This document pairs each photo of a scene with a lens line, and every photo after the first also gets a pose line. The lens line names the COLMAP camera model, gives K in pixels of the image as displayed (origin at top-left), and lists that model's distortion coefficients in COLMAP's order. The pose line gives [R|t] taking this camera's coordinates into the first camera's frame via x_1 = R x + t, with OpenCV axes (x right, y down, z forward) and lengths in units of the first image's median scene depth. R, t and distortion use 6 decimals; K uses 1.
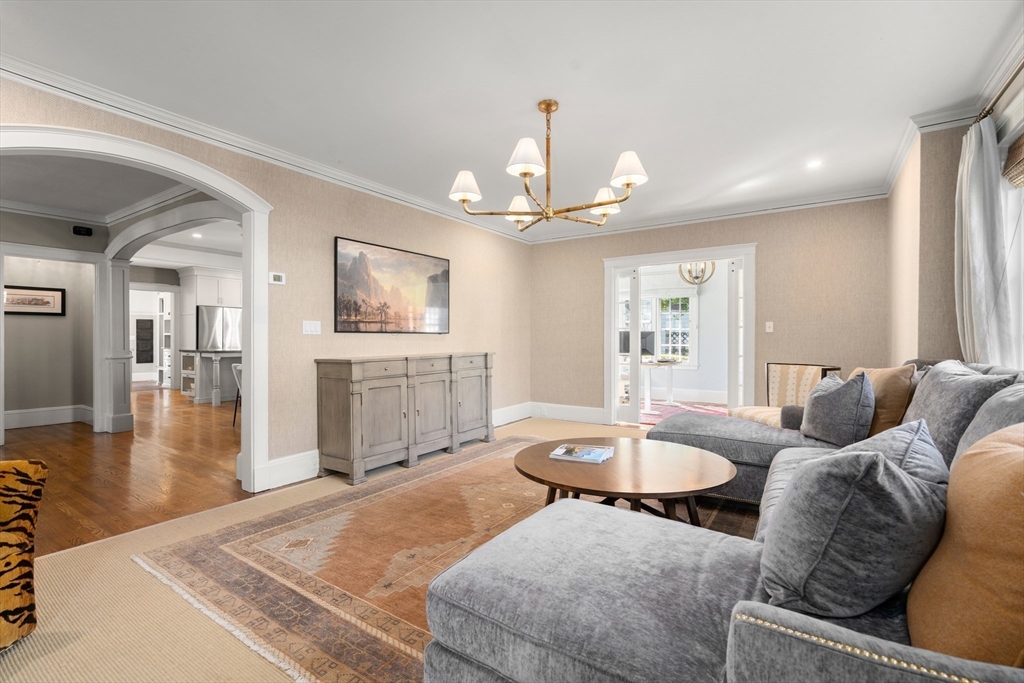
lens RADIAL K [[465.2, 0, 511.9], [0, 465.2, 335.4], [0, 0, 1]] dist [-0.003985, 0.000584]
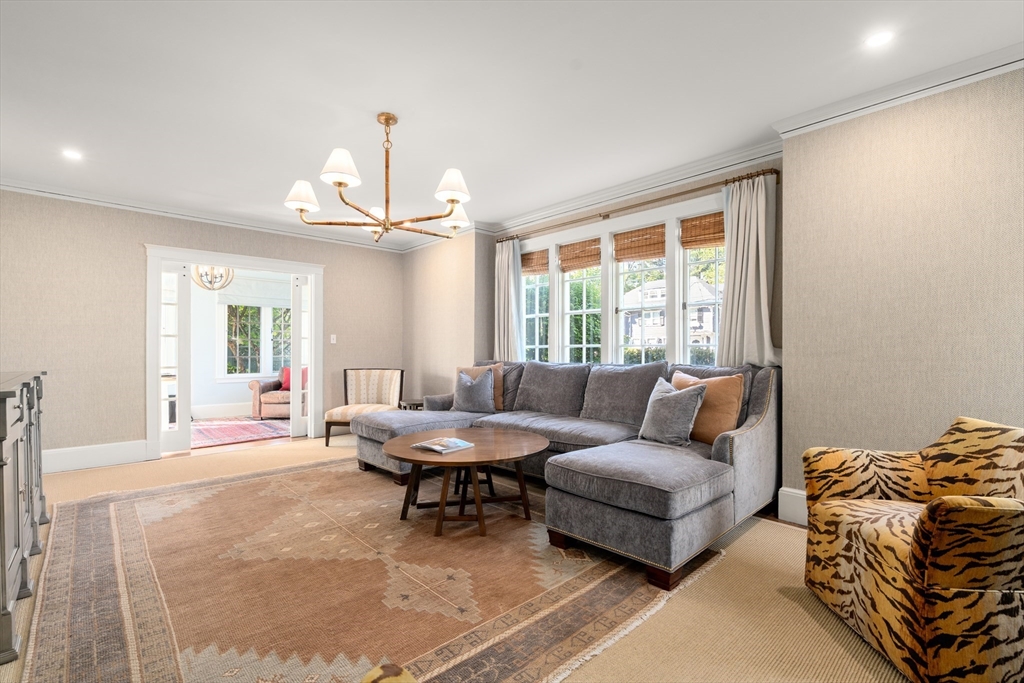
lens RADIAL K [[465.2, 0, 505.7], [0, 465.2, 351.3], [0, 0, 1]] dist [-0.003985, 0.000584]
pose [[0.233204, -0.006091, 0.972409, -0.296630], [-0.005775, 0.999954, 0.007648, 0.001352], [-0.972411, -0.007399, 0.233158, 0.177935]]
